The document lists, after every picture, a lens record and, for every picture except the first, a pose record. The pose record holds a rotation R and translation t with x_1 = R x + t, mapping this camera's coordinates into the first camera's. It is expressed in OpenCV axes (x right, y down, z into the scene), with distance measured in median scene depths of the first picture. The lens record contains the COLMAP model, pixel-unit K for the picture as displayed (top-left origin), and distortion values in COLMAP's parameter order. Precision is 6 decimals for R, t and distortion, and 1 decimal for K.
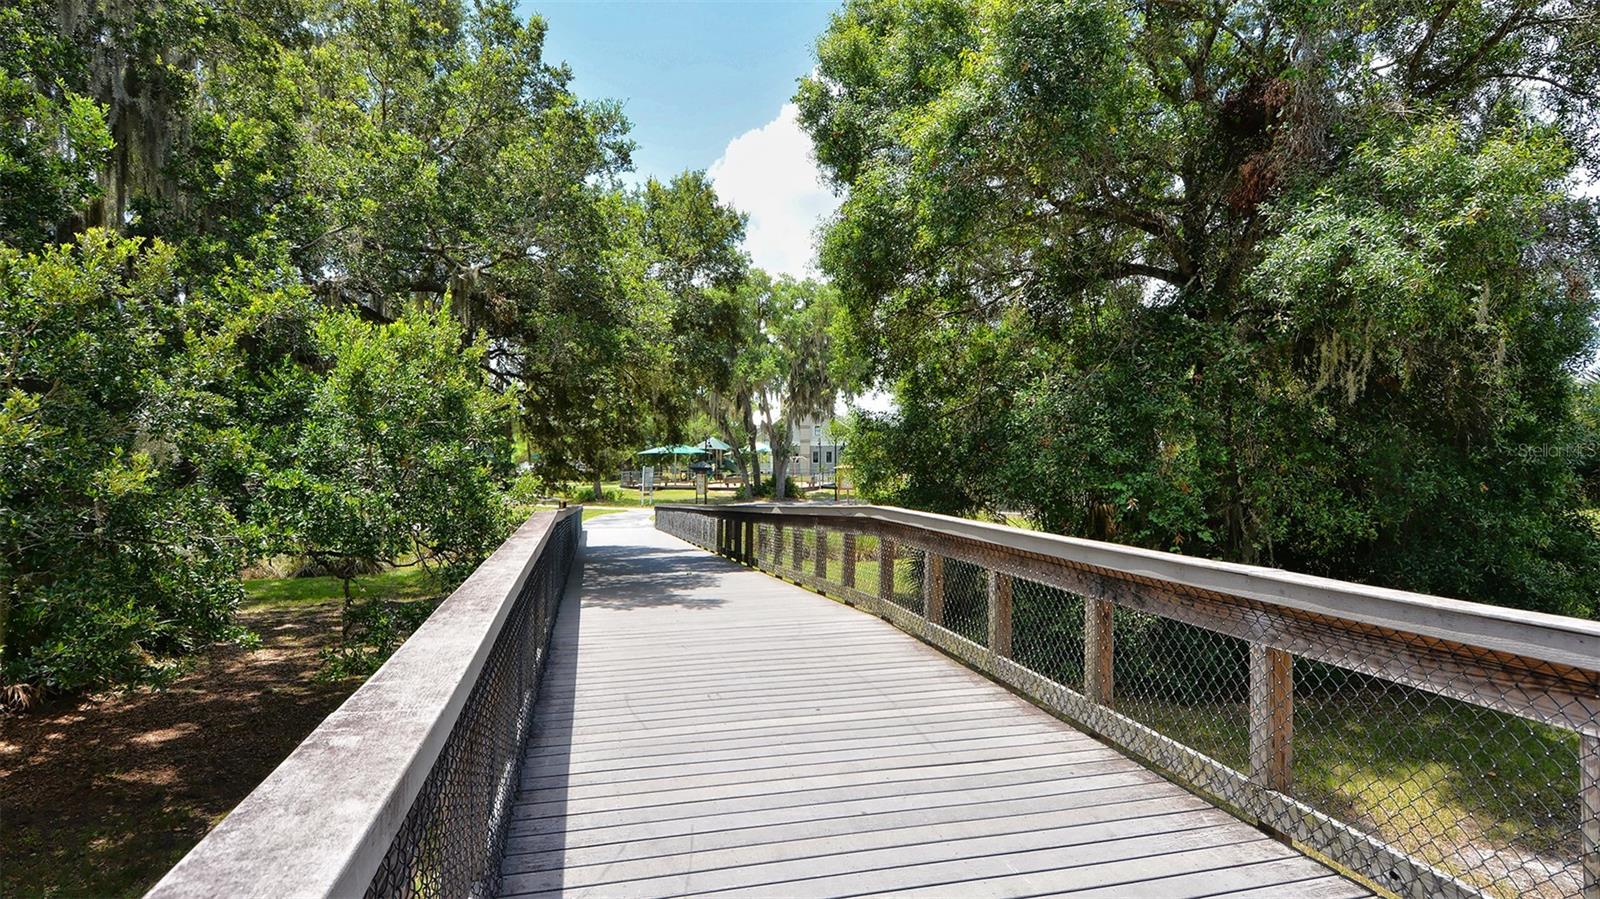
lens RADIAL K [[836.9, 0, 801.4], [0, 836.9, 448.6], [0, 0, 1]] dist [0.001844, 0.000038]
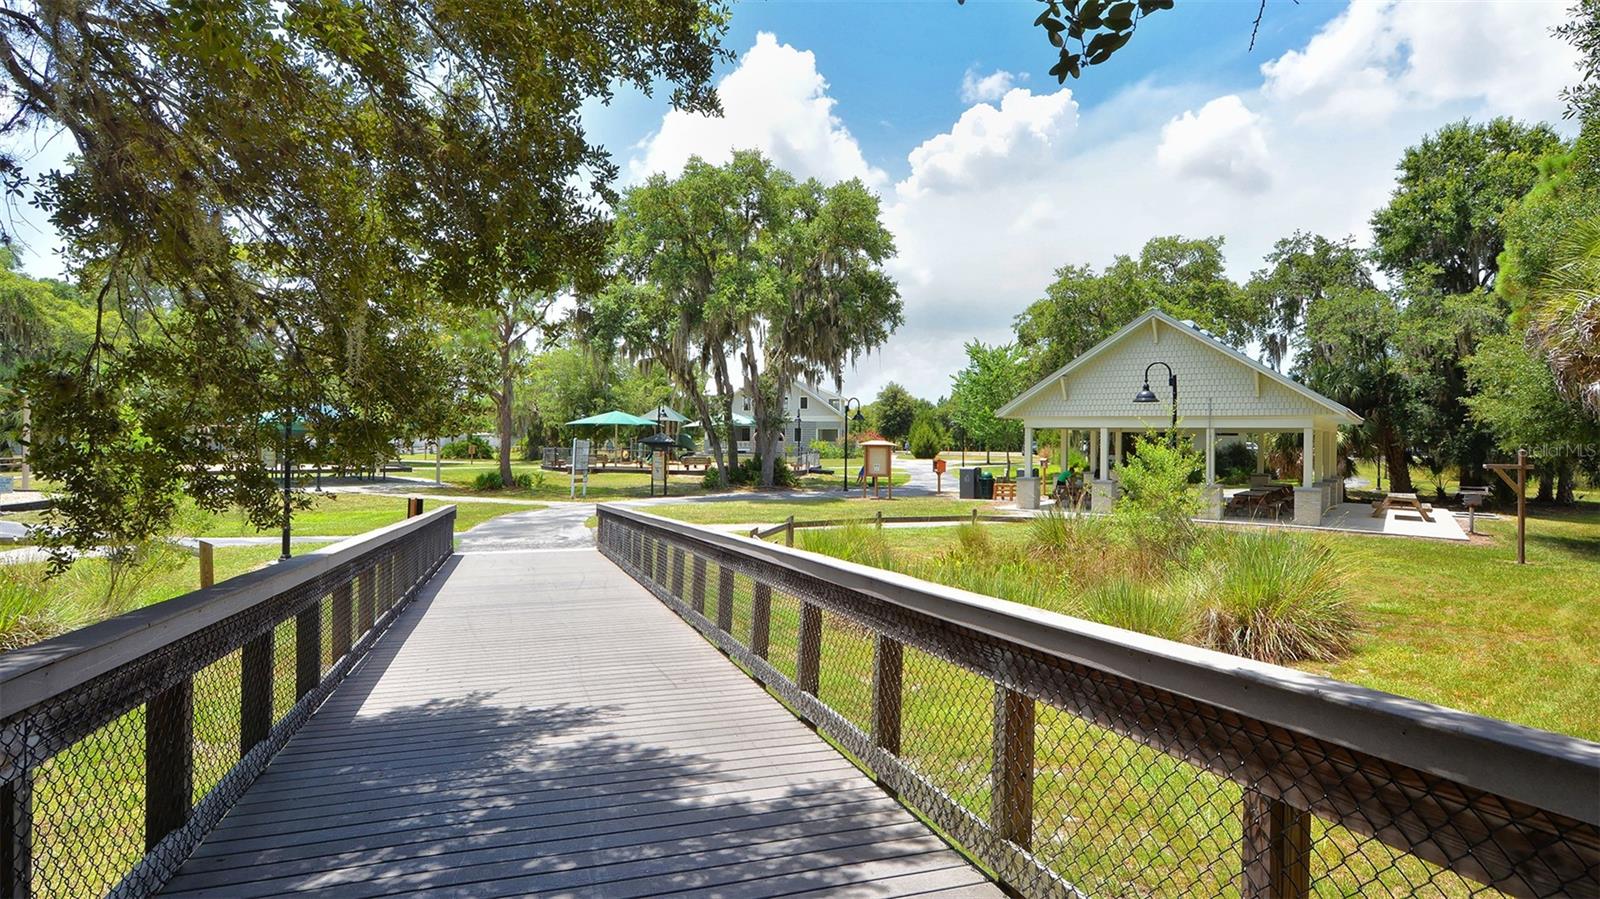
lens RADIAL K [[836.9, 0, 799.0], [0, 836.9, 452.2], [0, 0, 1]] dist [0.001844, 0.000038]
pose [[0.996943, 0.012928, 0.077061, -0.053673], [-0.014866, 0.999586, 0.024637, 0.011561], [-0.076710, -0.025707, 0.996722, 0.279711]]
